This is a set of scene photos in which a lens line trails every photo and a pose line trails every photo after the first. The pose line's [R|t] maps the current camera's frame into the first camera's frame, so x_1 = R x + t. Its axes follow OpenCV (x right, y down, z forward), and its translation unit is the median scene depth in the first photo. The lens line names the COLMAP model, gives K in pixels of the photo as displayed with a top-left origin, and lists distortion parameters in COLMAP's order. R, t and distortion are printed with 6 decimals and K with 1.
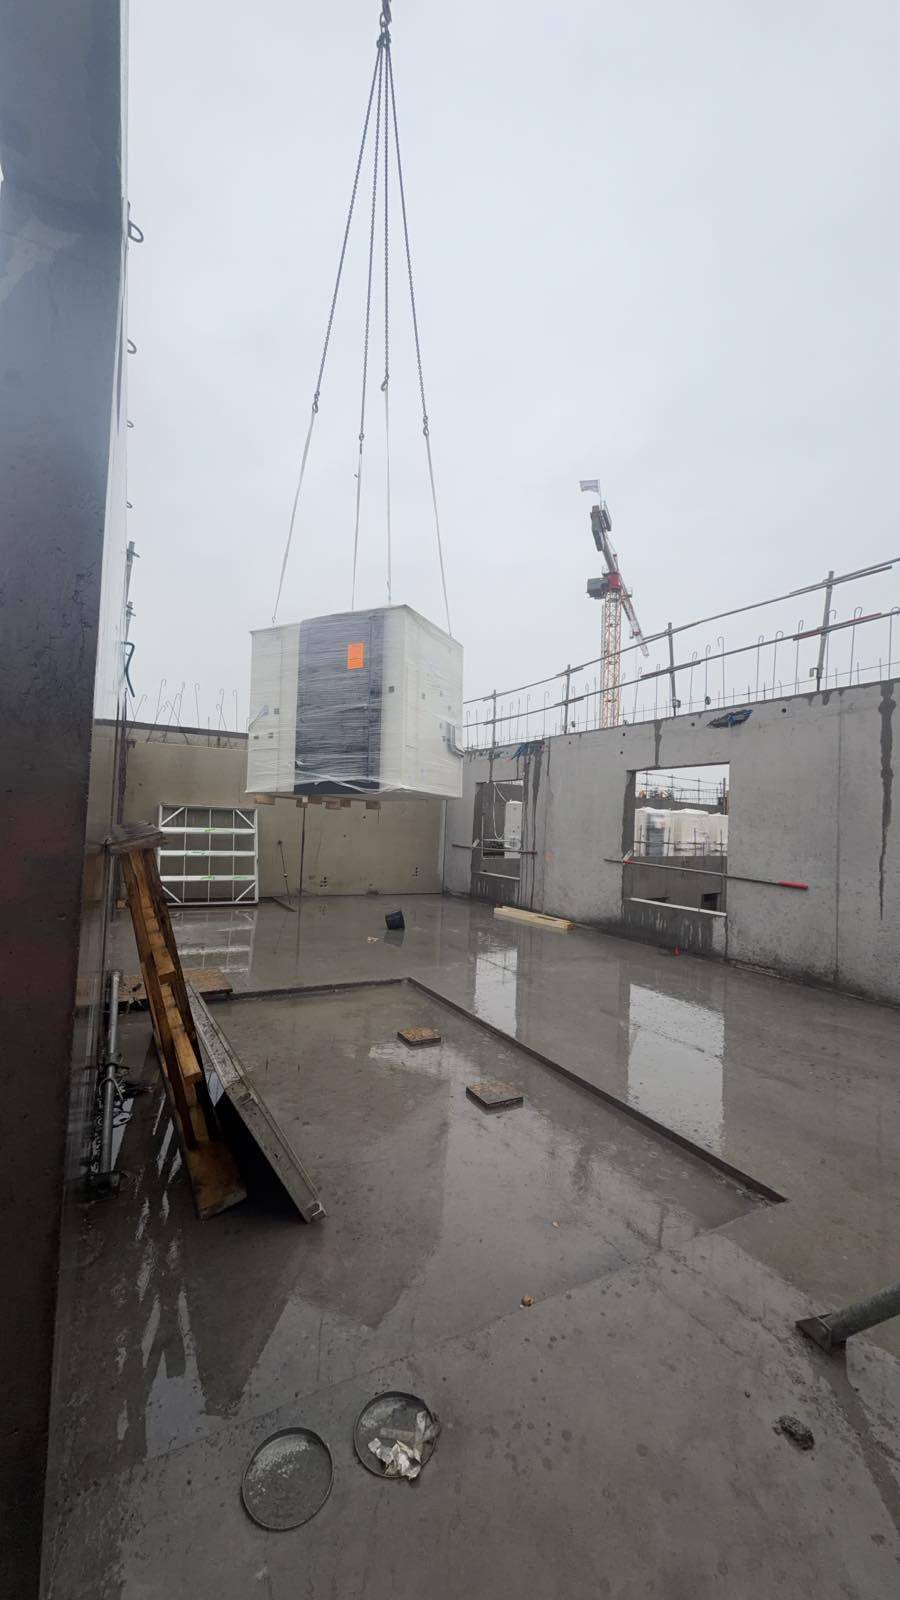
lens RADIAL K [[598.5, 0, 439.6], [0, 598.5, 794.0], [0, 0, 1]] dist [-0.001705, 0.000559]
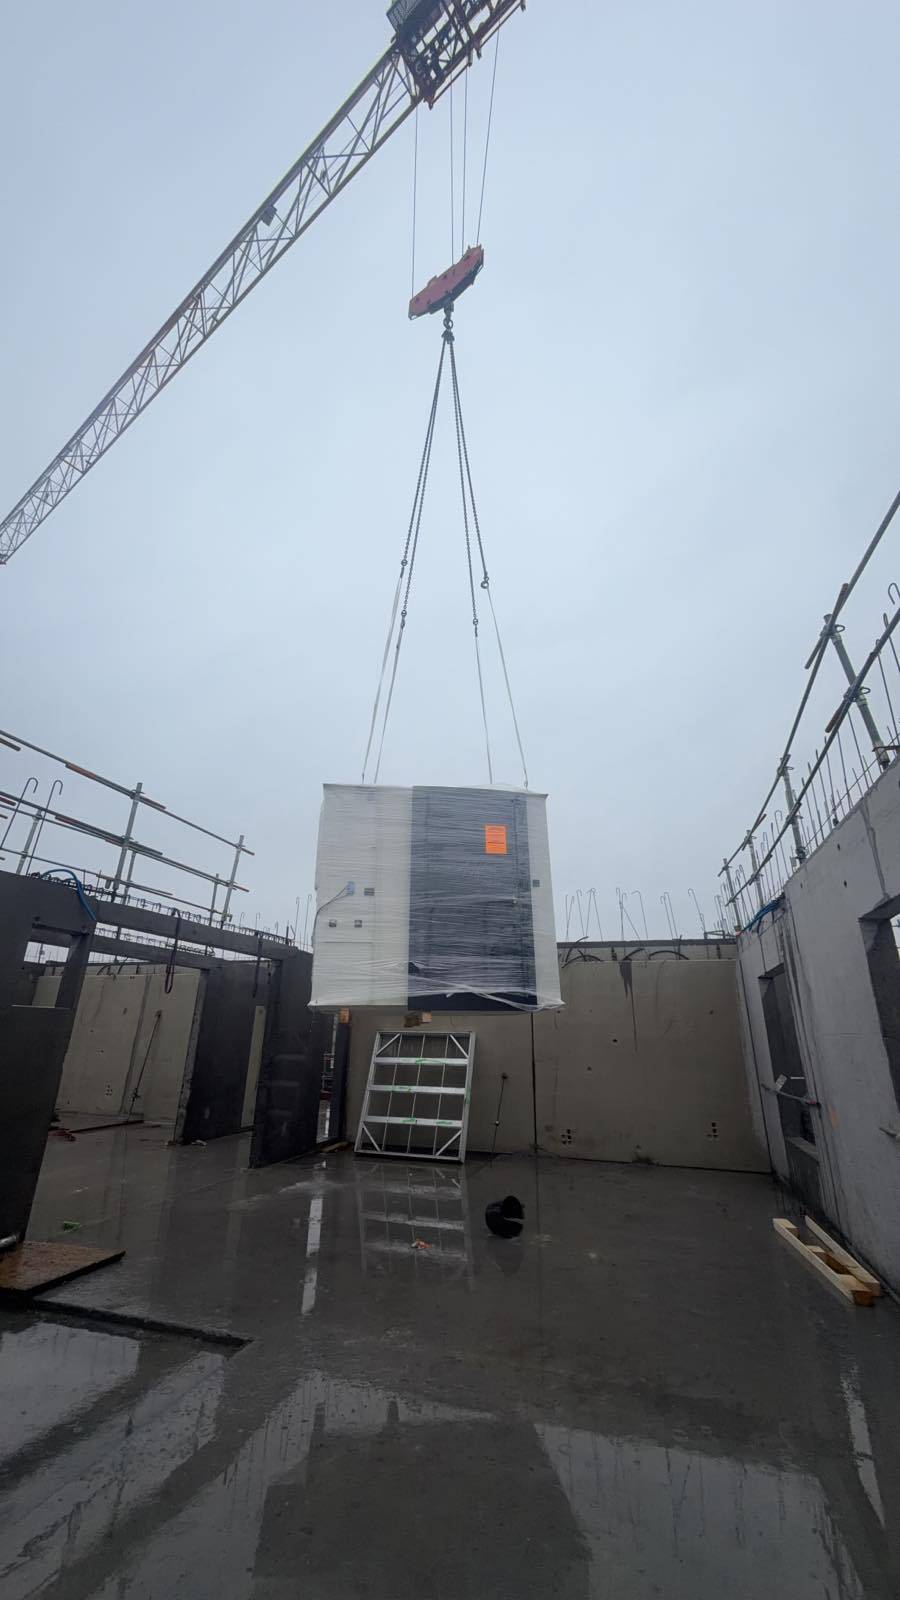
lens RADIAL K [[598.5, 0, 453.9], [0, 598.5, 800.4], [0, 0, 1]] dist [-0.001705, 0.000559]
pose [[0.711085, -0.281936, -0.644104, 0.331913], [0.042487, 0.931640, -0.360891, 0.023778], [0.701821, 0.229258, 0.674454, 0.349691]]
